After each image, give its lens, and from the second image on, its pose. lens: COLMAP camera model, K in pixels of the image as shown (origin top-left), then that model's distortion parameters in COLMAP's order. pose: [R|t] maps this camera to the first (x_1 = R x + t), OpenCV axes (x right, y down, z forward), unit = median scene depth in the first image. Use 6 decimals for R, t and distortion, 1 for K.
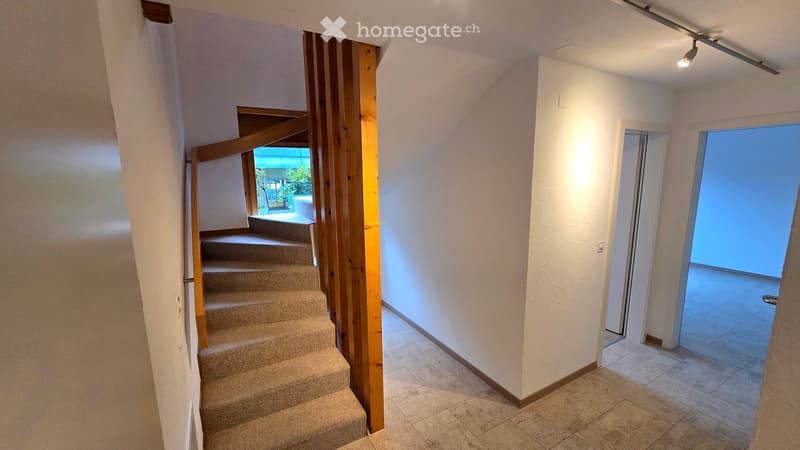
lens RADIAL K [[326.4, 0, 398.2], [0, 326.4, 228.0], [0, 0, 1]] dist [-0.000794, 0.000533]
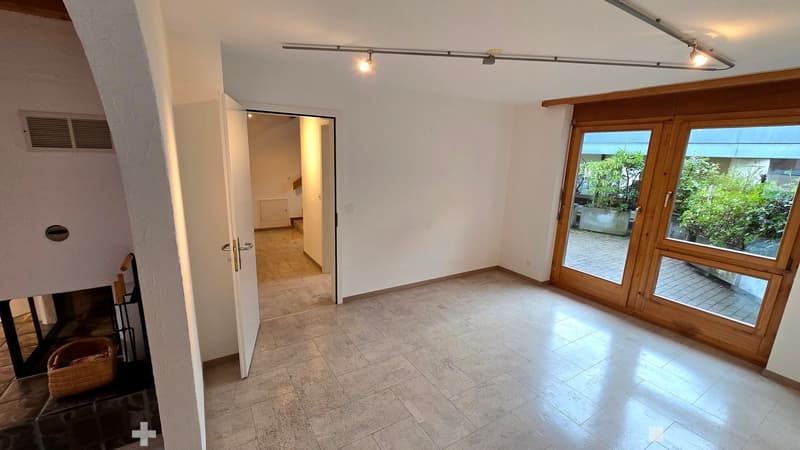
lens RADIAL K [[326.4, 0, 396.9], [0, 326.4, 228.4], [0, 0, 1]] dist [-0.000794, 0.000533]
pose [[0.029426, 0.239785, -0.970380, 2.147379], [-0.194165, 0.953680, 0.229771, -0.235180], [0.980527, 0.181652, 0.074621, 1.193231]]
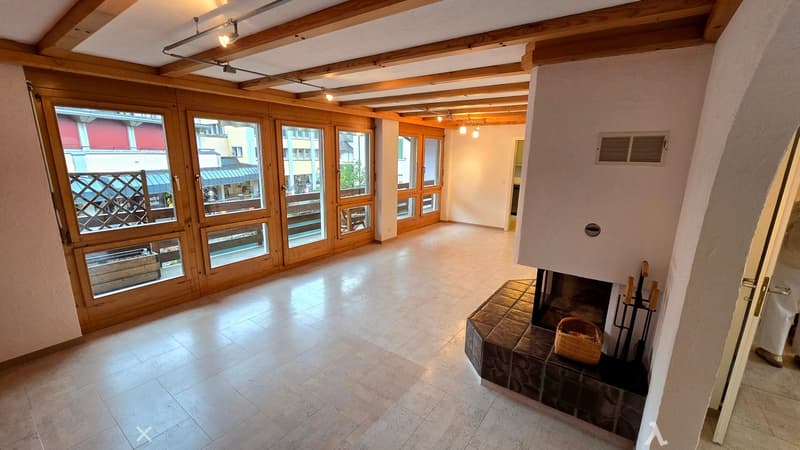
lens RADIAL K [[326.4, 0, 393.6], [0, 326.4, 226.3], [0, 0, 1]] dist [-0.000794, 0.000533]
pose [[-0.912900, 0.094338, -0.397133, 2.253117], [-0.063876, 0.927922, 0.367261, -0.219351], [0.403155, 0.360640, -0.841074, 1.069433]]
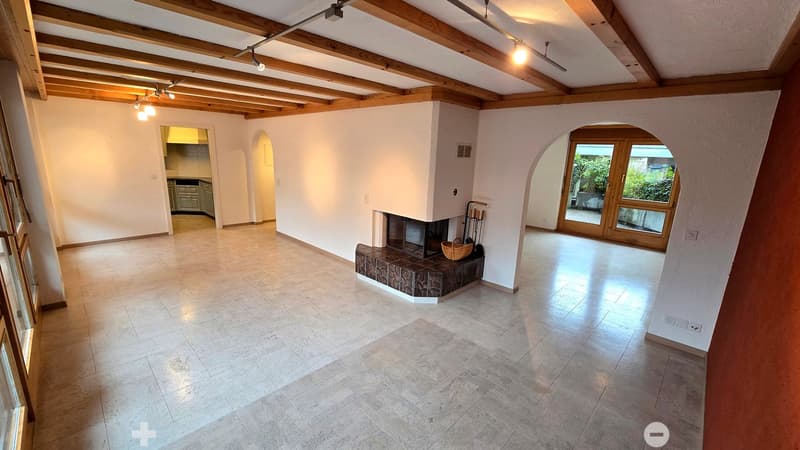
lens RADIAL K [[326.4, 0, 400.2], [0, 326.4, 229.0], [0, 0, 1]] dist [-0.000794, 0.000533]
pose [[0.280853, 0.247843, -0.927197, 2.853346], [-0.196799, 0.960425, 0.197113, -0.054436], [0.939357, 0.127112, 0.318514, -0.014161]]
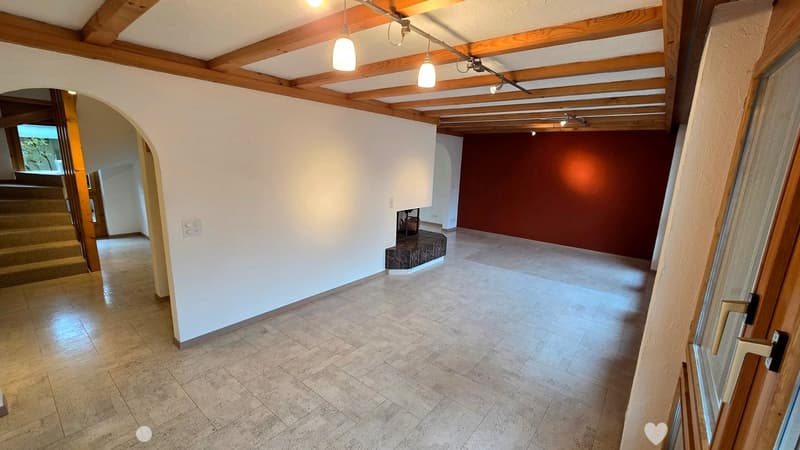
lens RADIAL K [[326.4, 0, 395.5], [0, 326.4, 229.5], [0, 0, 1]] dist [-0.000794, 0.000533]
pose [[0.931686, -0.024774, 0.362419, 0.733008], [0.006340, 0.998629, 0.051965, 0.195187], [-0.363209, -0.046117, 0.930566, -1.227508]]
